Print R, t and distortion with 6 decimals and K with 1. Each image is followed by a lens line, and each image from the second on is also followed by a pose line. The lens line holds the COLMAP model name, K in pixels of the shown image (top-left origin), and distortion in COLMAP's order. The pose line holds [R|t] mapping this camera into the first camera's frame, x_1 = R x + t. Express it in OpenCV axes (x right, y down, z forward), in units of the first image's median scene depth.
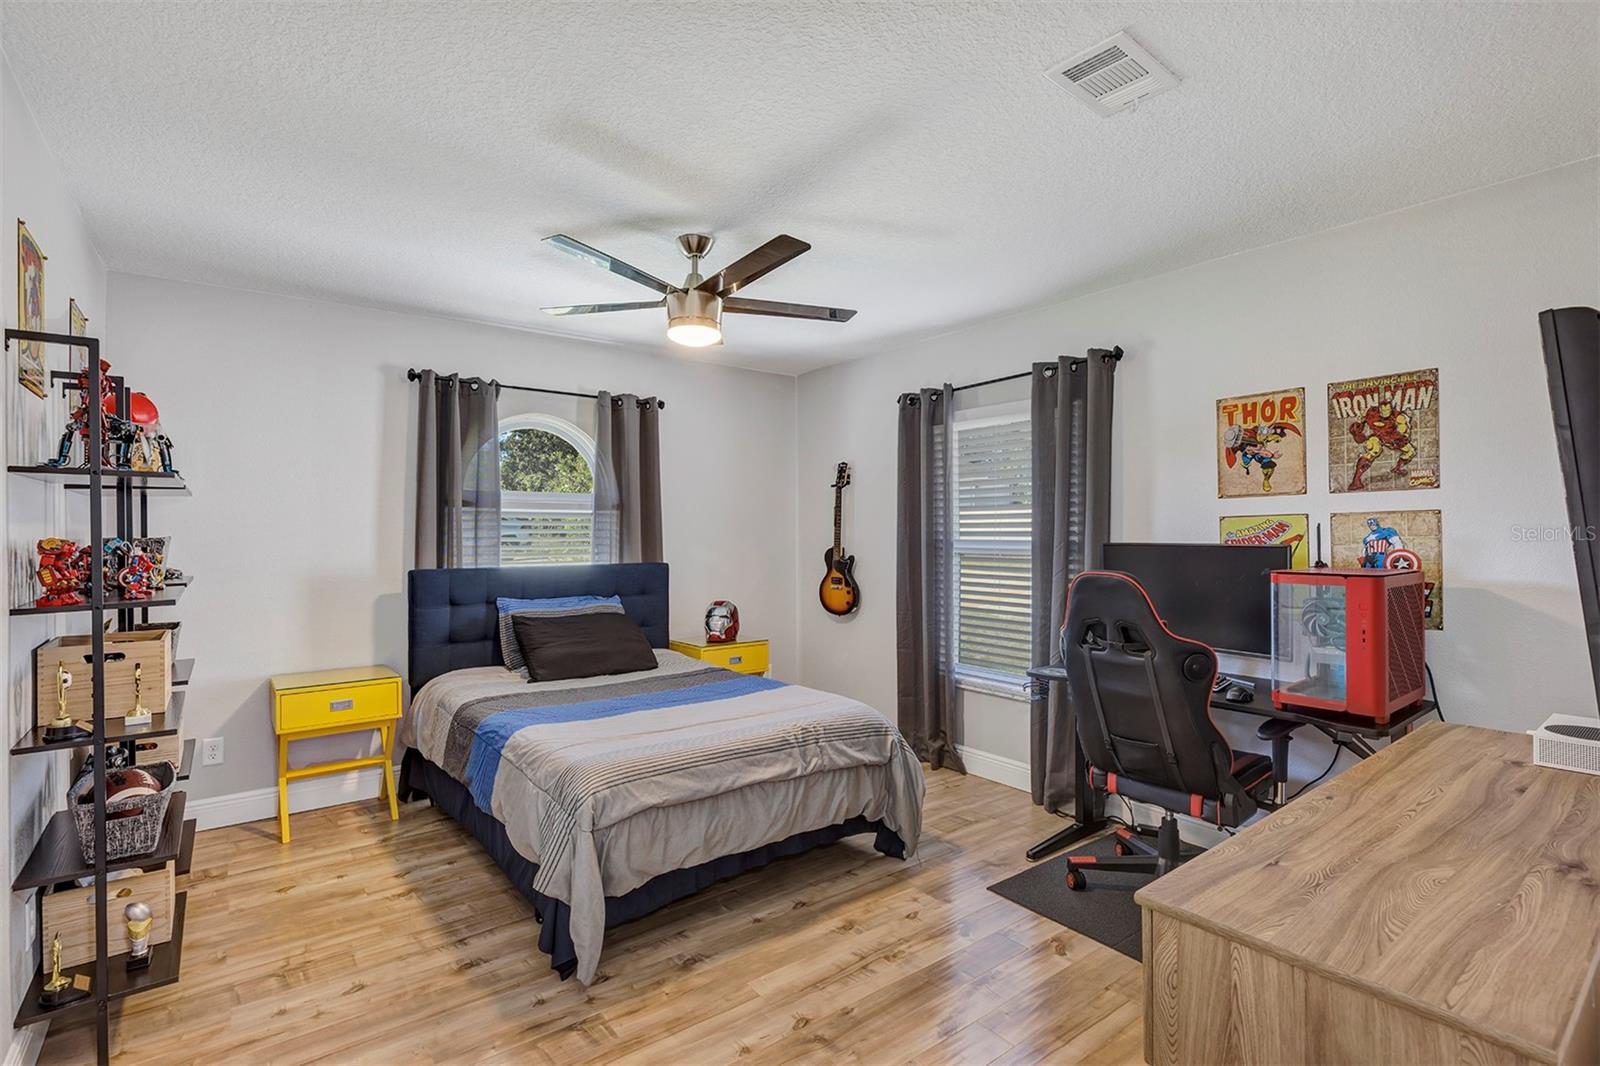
lens RADIAL K [[760.7, 0, 800.0], [0, 760.7, 533.0], [0, 0, 1]] dist [-0.001367, -0.000156]
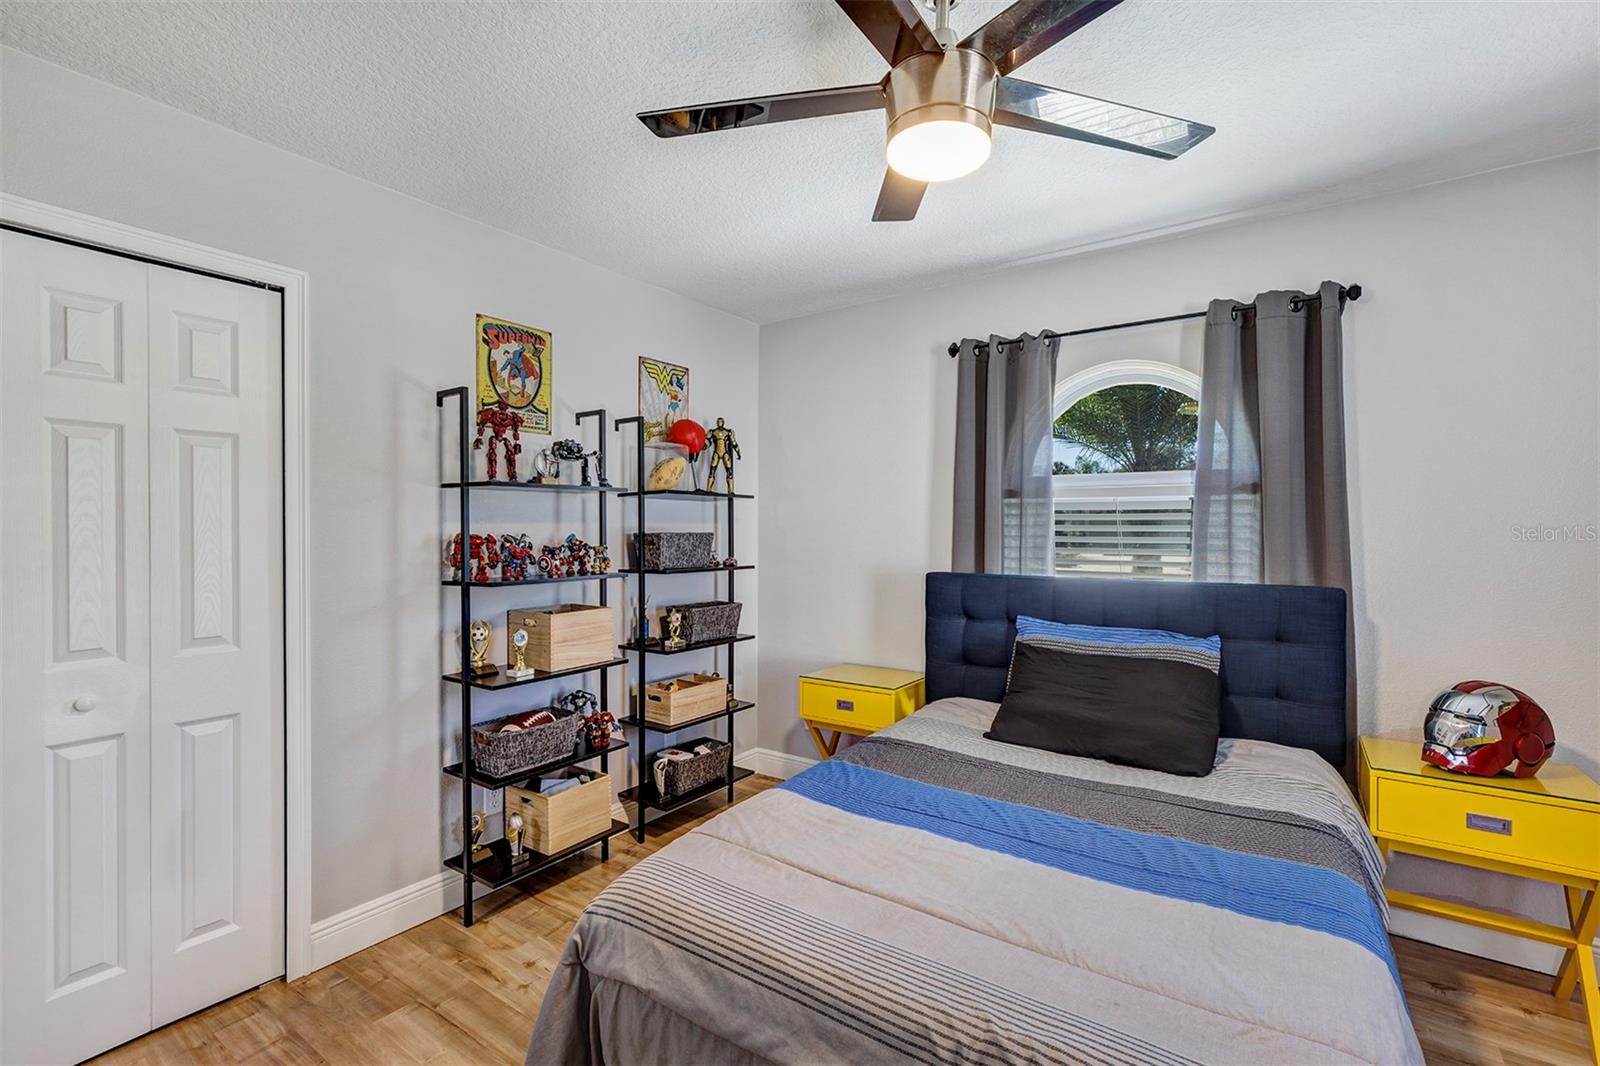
lens RADIAL K [[724.6, 0, 800.0], [0, 724.6, 533.0], [0, 0, 1]] dist [0.005779, 0.000752]
pose [[0.291455, 0.009487, -0.956538, 0.231394], [-0.003999, 0.999954, 0.008699, -0.003116], [0.956576, 0.001290, 0.291479, 0.566588]]
